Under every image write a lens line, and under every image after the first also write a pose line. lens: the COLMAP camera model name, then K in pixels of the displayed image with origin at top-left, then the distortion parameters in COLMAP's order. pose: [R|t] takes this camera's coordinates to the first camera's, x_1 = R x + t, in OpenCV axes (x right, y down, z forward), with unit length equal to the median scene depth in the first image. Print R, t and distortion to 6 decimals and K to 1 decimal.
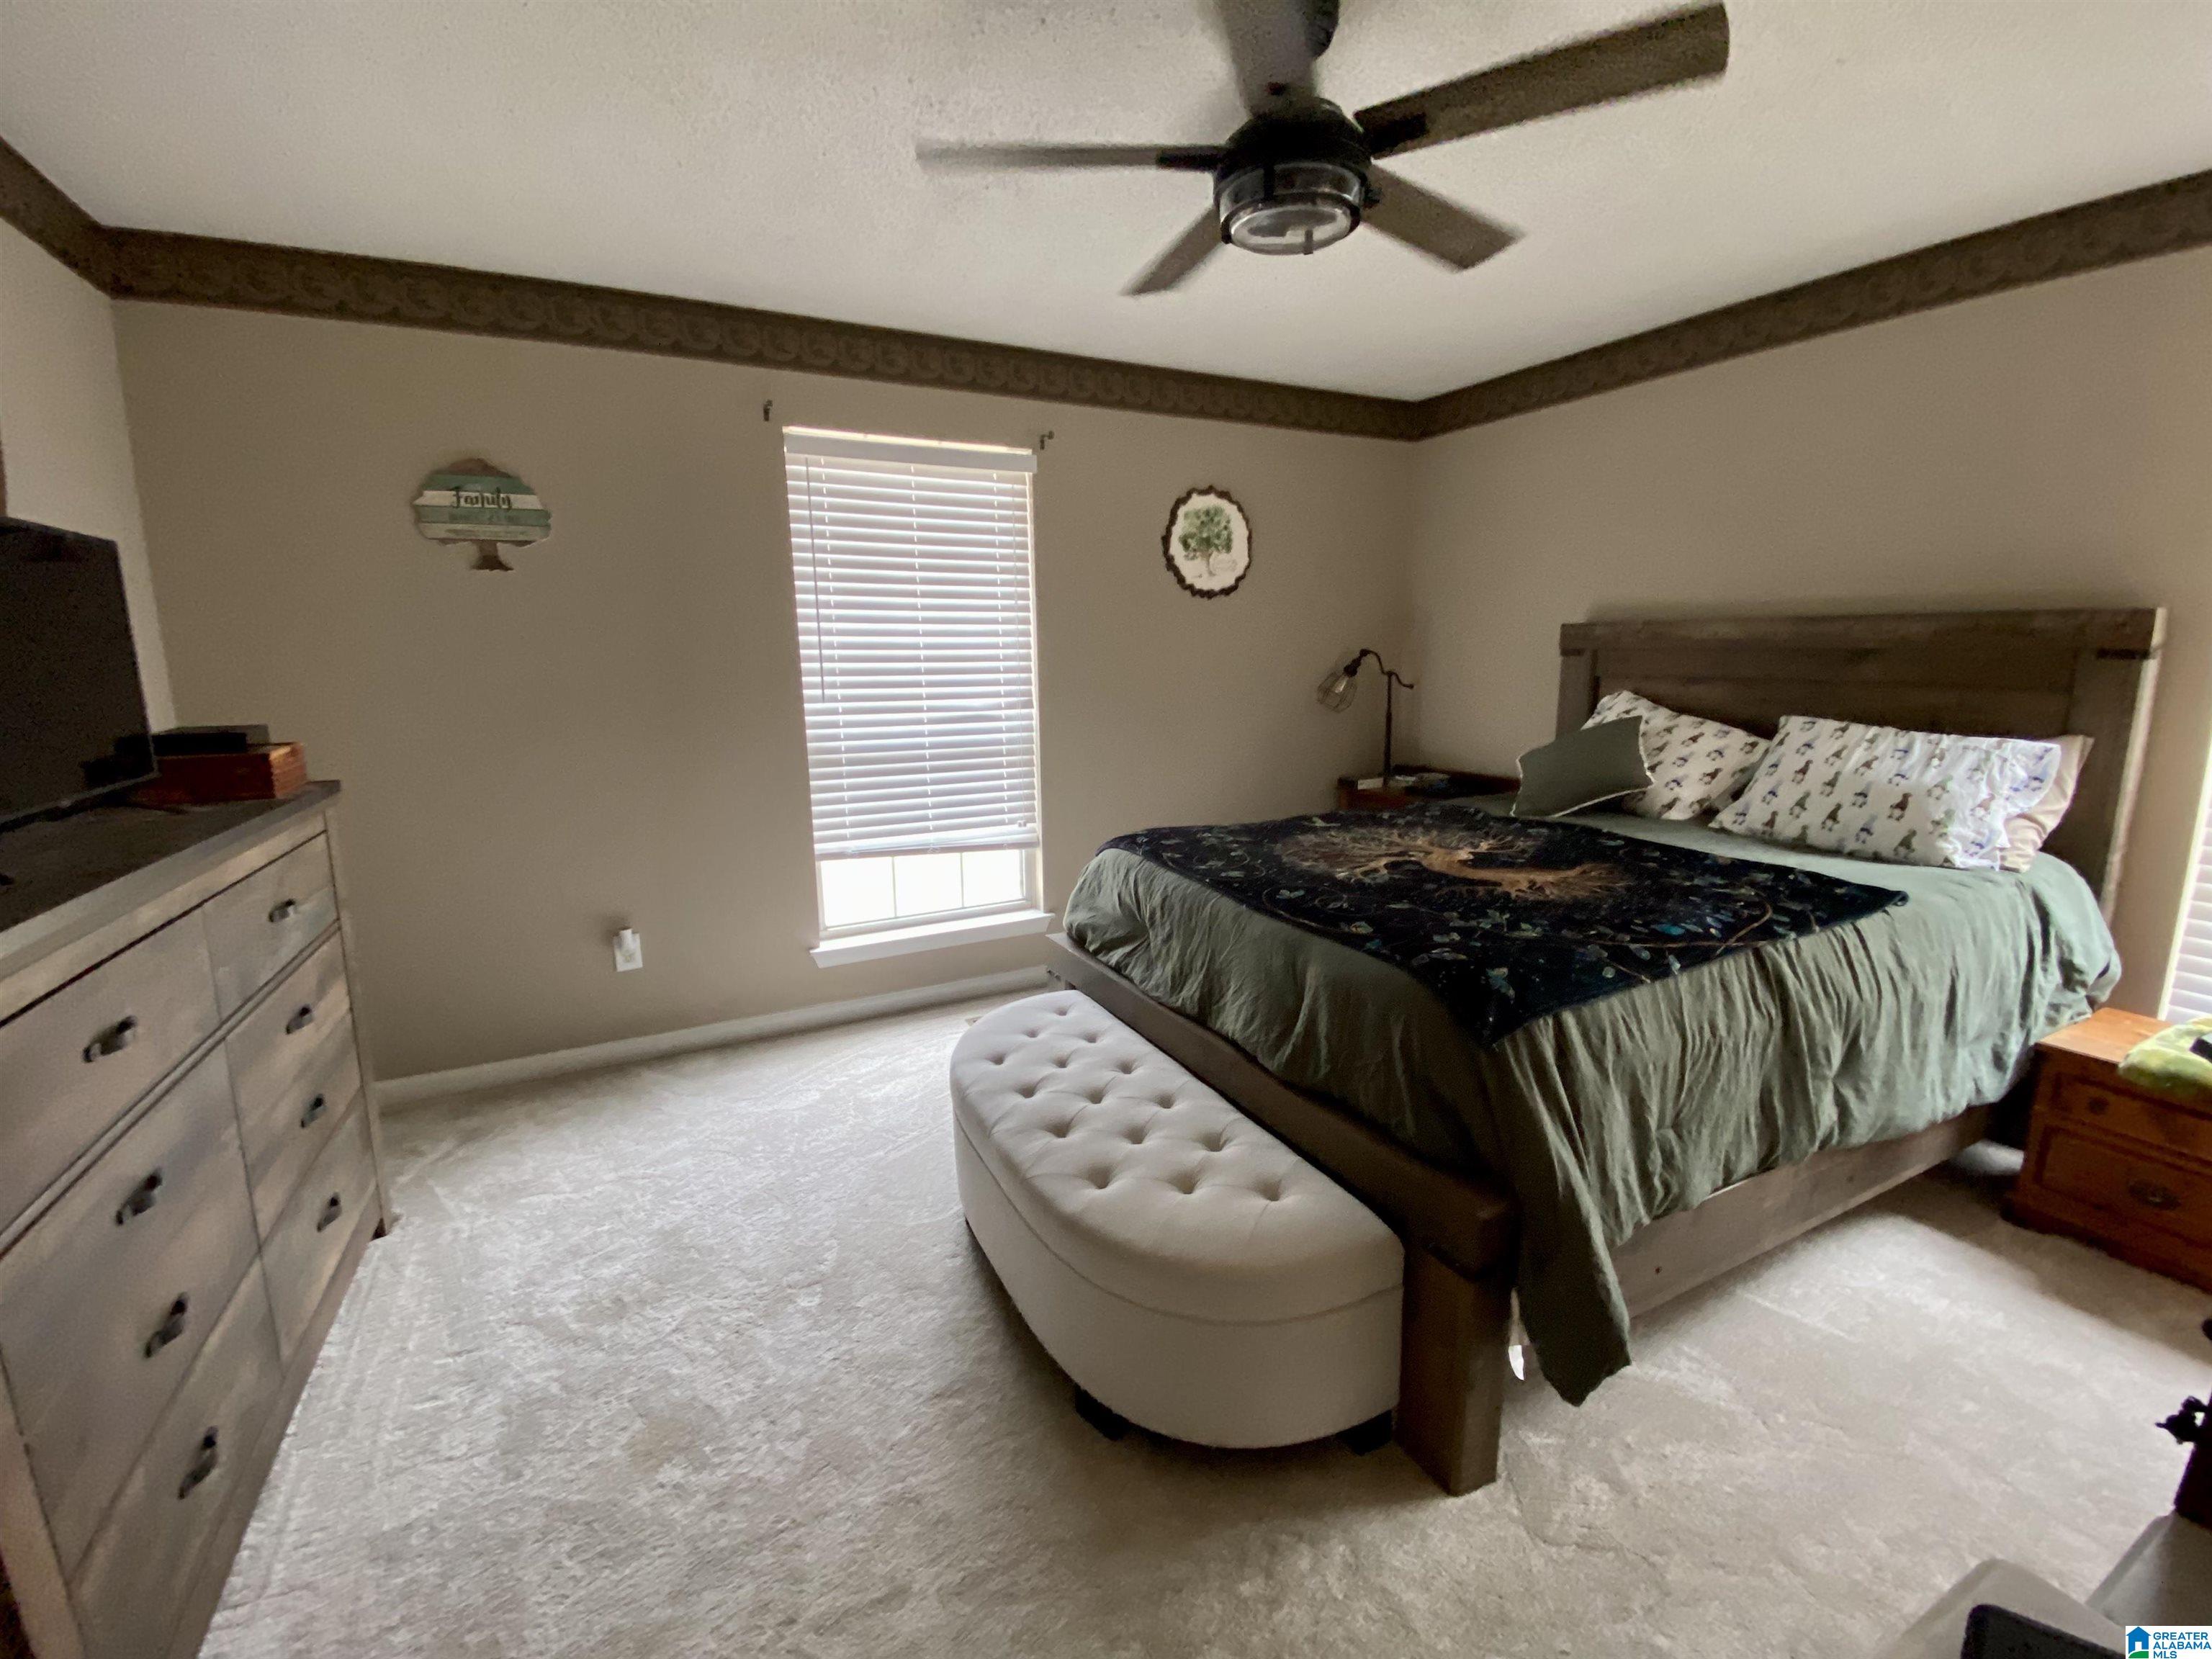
lens RADIAL K [[939.8, 0, 1107.6], [0, 939.8, 837.2], [0, 0, 1]] dist [0.021663, -0.000256]
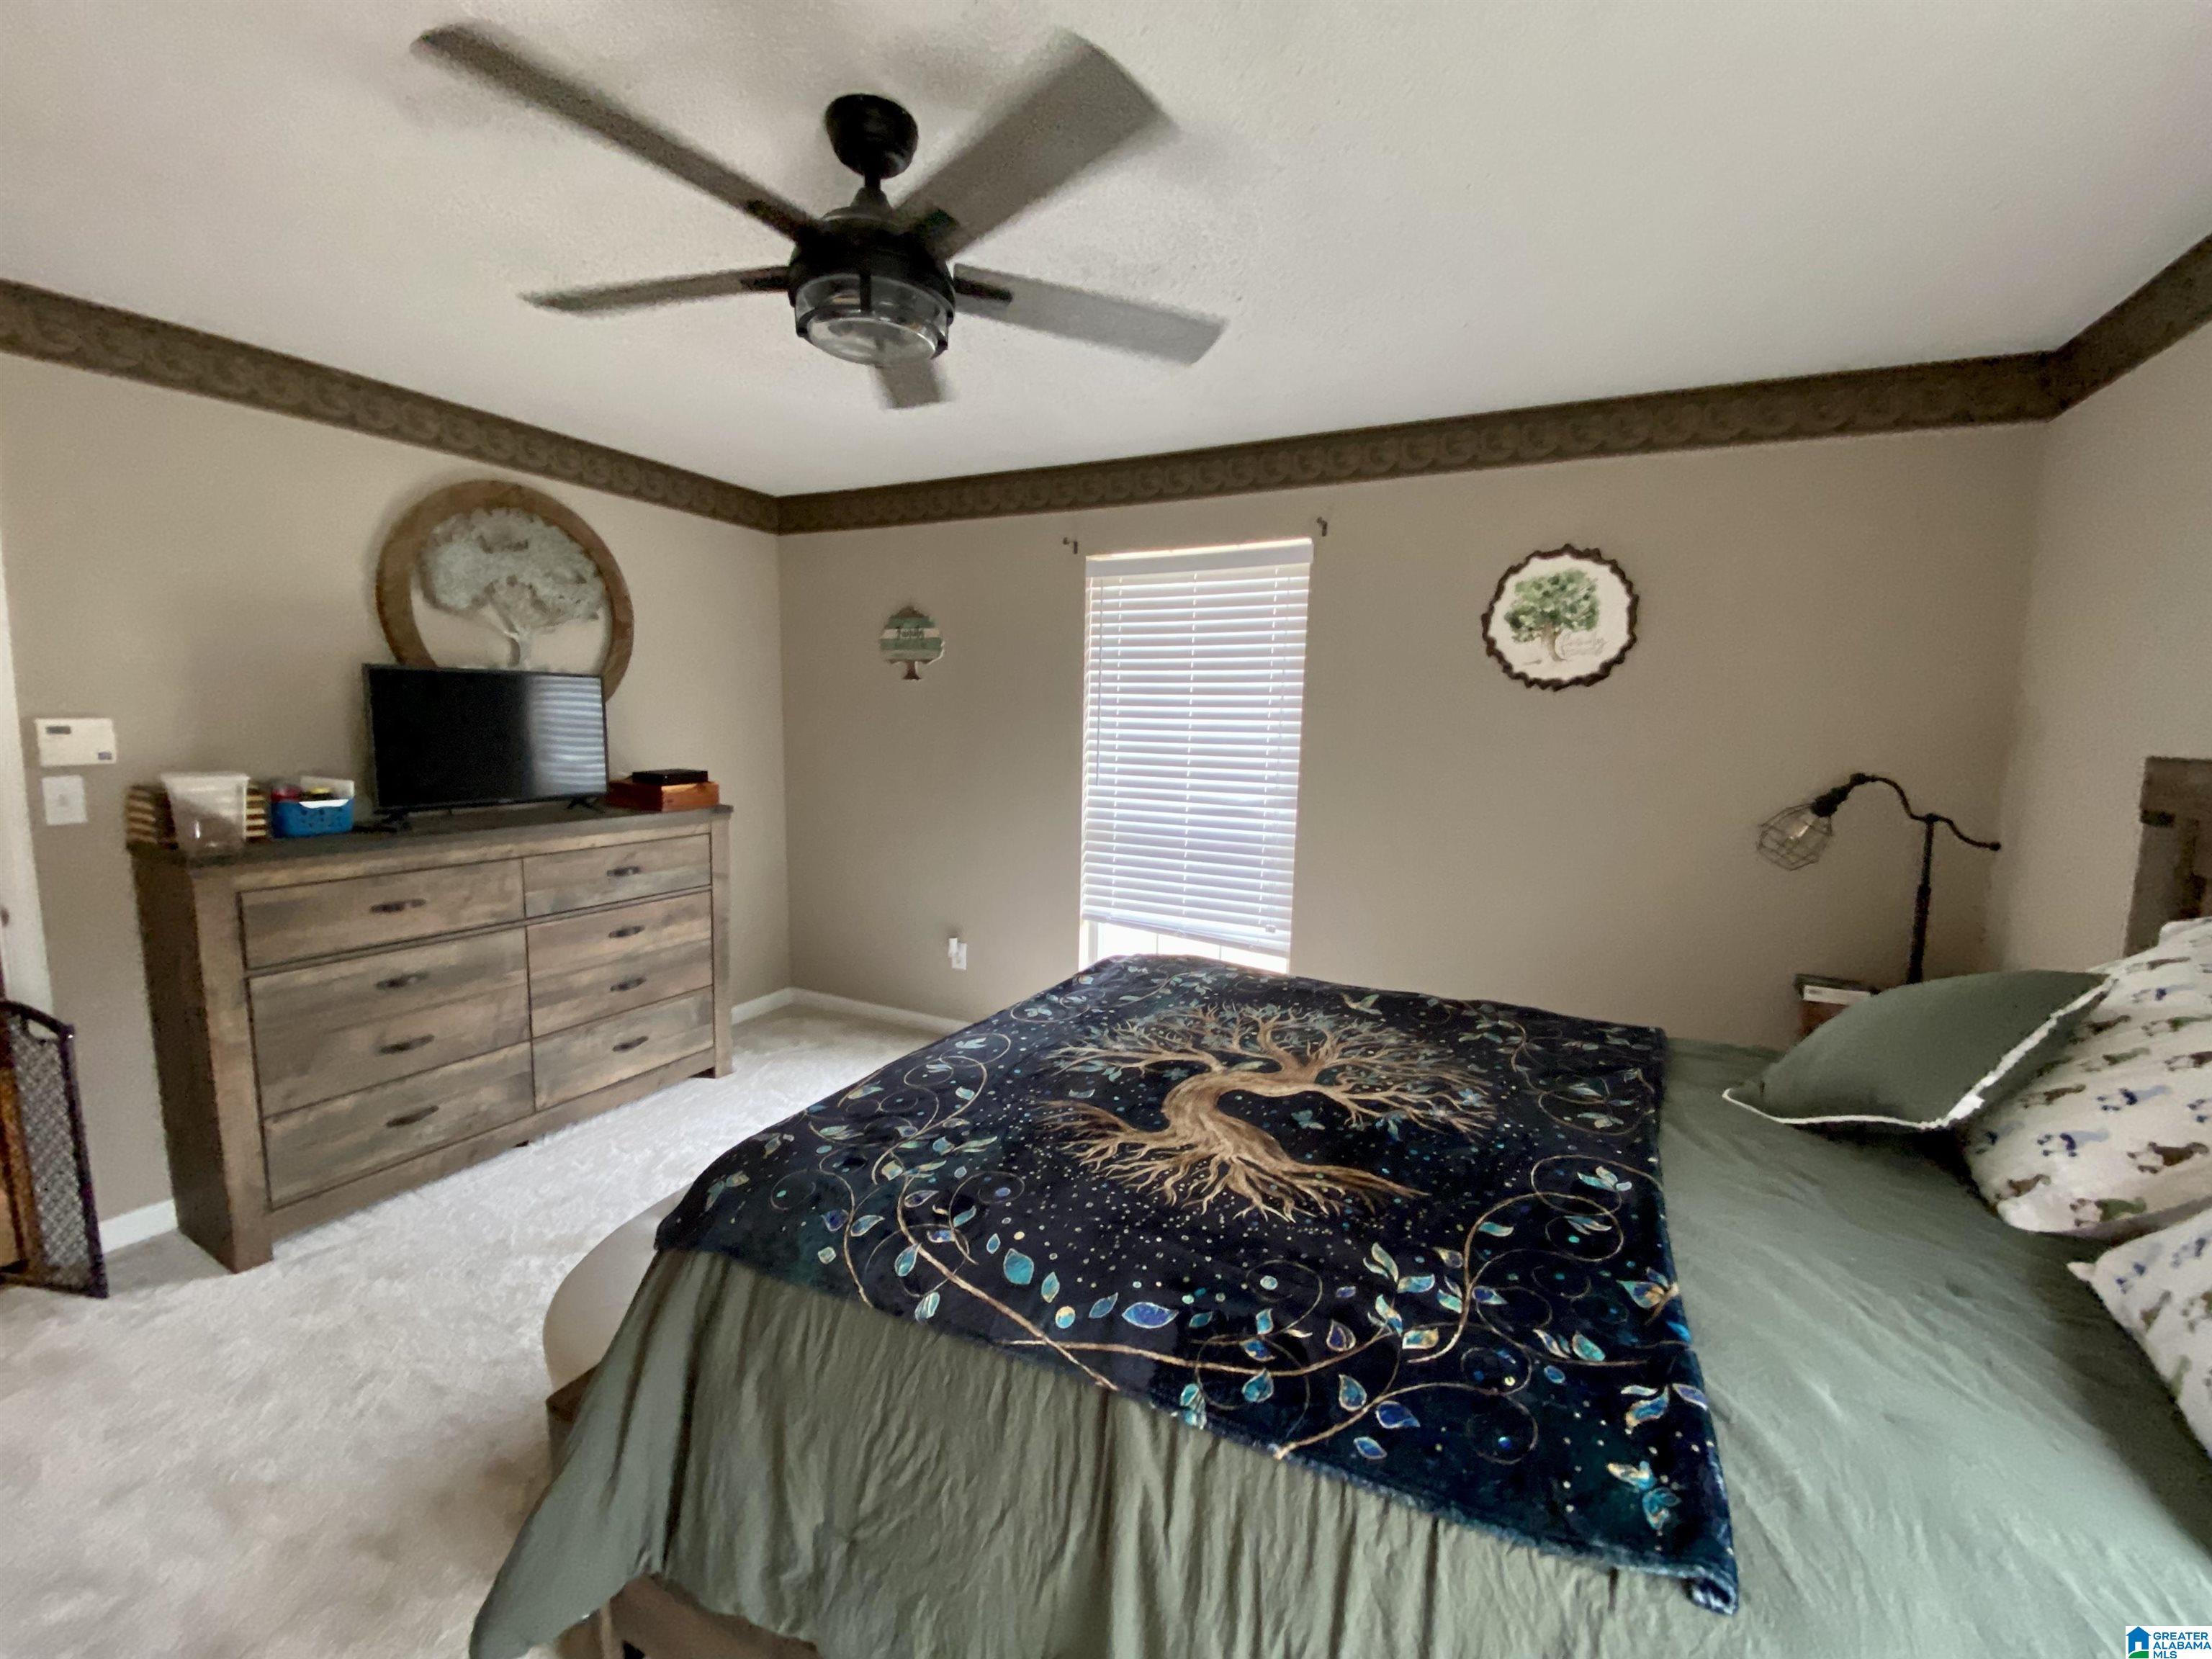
lens RADIAL K [[901.2, 0, 1105.1], [0, 901.2, 821.6], [0, 0, 1]] dist [0.023768, -0.022068]
pose [[0.587131, 0.117825, -0.800871, 0.529925], [-0.181527, 0.983318, 0.011587, -0.102151], [0.788876, 0.138577, 0.598725, 0.324395]]
